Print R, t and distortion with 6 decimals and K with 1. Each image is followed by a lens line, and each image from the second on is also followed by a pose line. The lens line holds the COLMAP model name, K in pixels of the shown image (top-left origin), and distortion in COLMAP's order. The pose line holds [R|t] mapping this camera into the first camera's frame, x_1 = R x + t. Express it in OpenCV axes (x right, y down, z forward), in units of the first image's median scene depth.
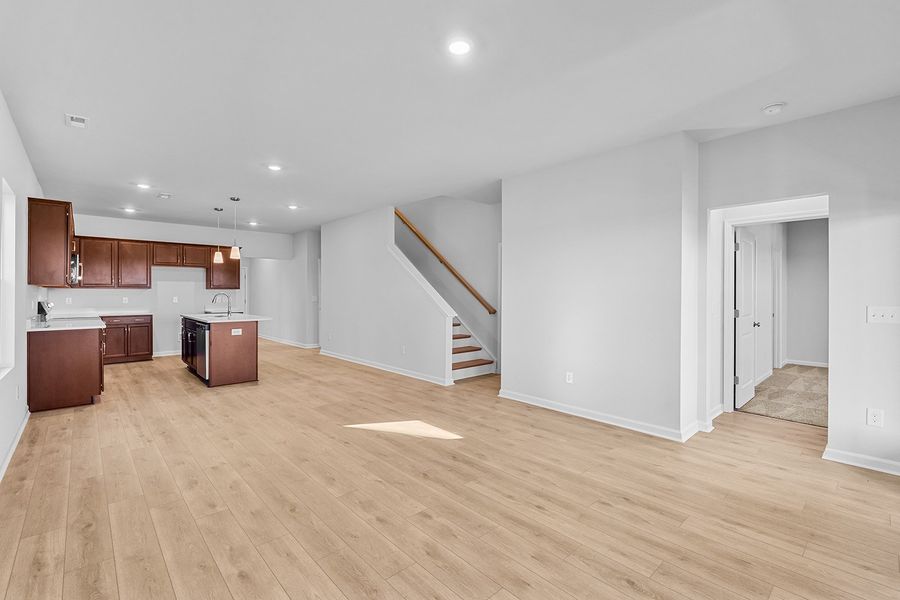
lens RADIAL K [[401.2, 0, 449.0], [0, 401.2, 302.4], [0, 0, 1]] dist [-0.005241, -0.000180]
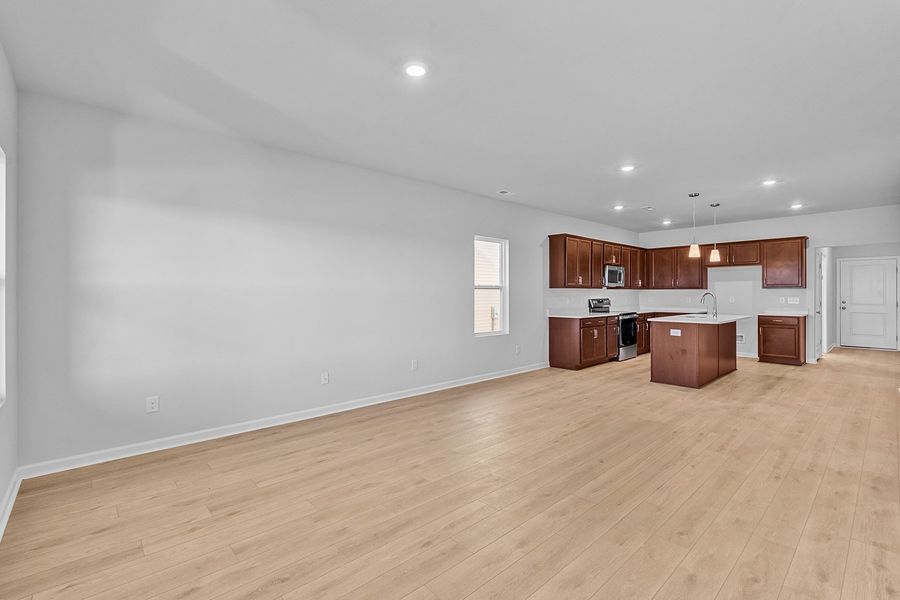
lens RADIAL K [[401.2, 0, 449.0], [0, 401.2, 302.4], [0, 0, 1]] dist [-0.005241, -0.000180]
pose [[-0.004400, 0.021095, -0.999768, 0.813047], [-0.020310, 0.999569, 0.021180, -0.017861], [0.999784, 0.020399, -0.003970, 0.789108]]
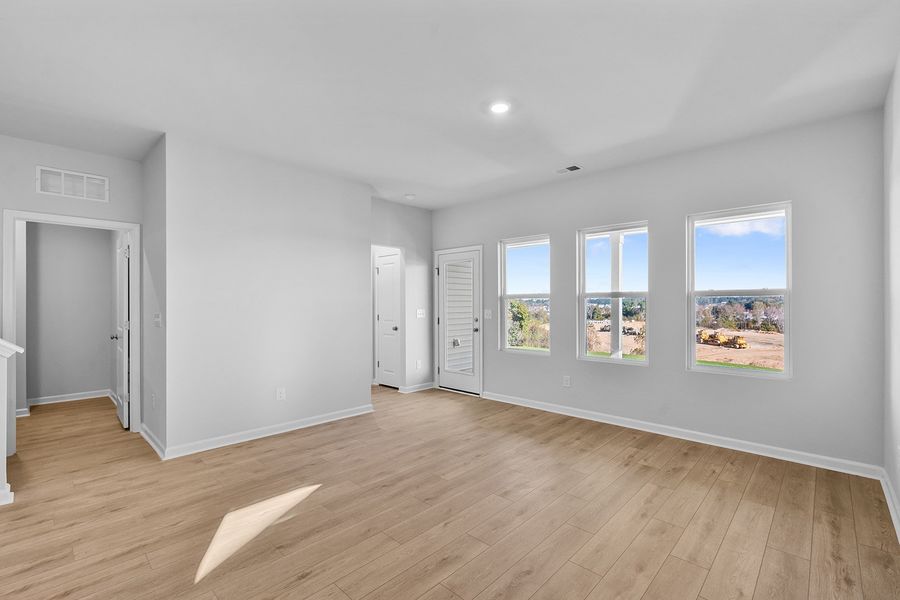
lens RADIAL K [[401.2, 0, 449.0], [0, 401.2, 302.4], [0, 0, 1]] dist [-0.005241, -0.000180]
pose [[-0.068034, -0.001380, 0.997682, -0.890382], [0.023294, 0.999724, 0.002971, -0.026798], [-0.997411, 0.023442, -0.067983, 0.899965]]
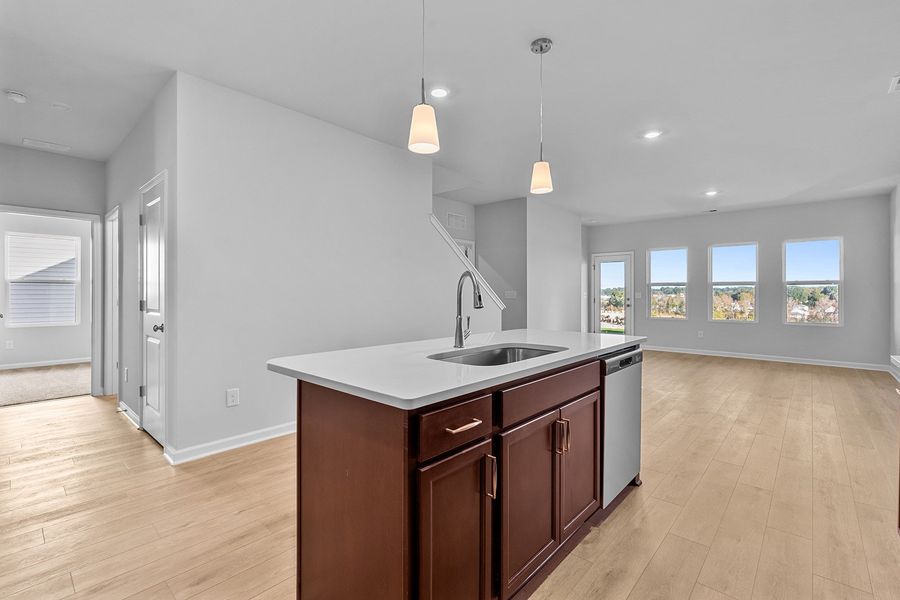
lens RADIAL K [[411.3, 0, 447.6], [0, 411.3, 289.5], [0, 0, 1]] dist [0.000087, 0.000137]
pose [[-0.086701, 0.005393, 0.996220, -1.819264], [0.018318, 0.999825, -0.003819, -0.019503], [-0.996066, 0.017917, -0.086785, 2.124161]]
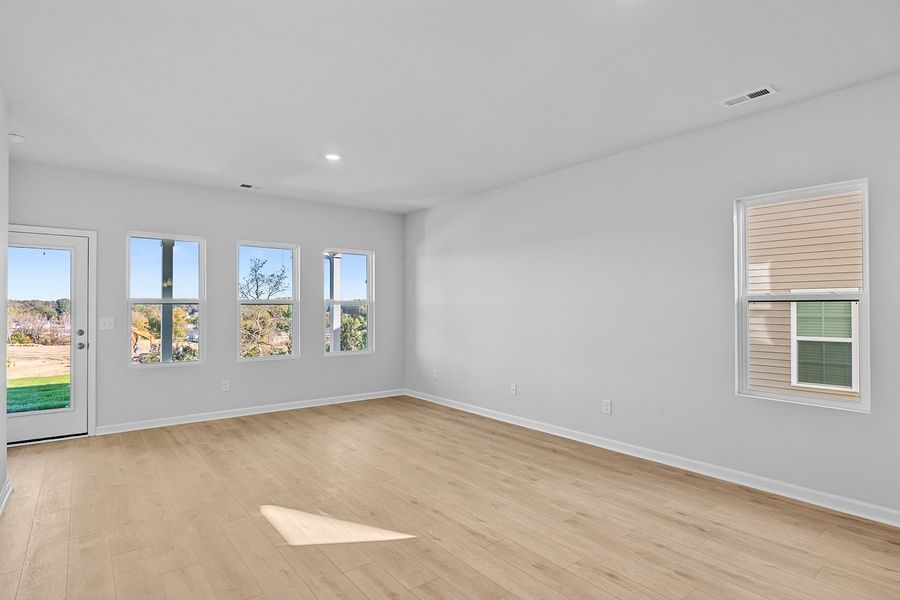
lens RADIAL K [[472.5, 0, 453.2], [0, 472.5, 304.2], [0, 0, 1]] dist [-0.004181, -0.000668]
pose [[-0.997654, -0.003037, 0.068385, -0.427203], [-0.002111, 0.999905, 0.013607, -0.053748], [-0.068420, 0.013431, -0.997566, 2.073795]]
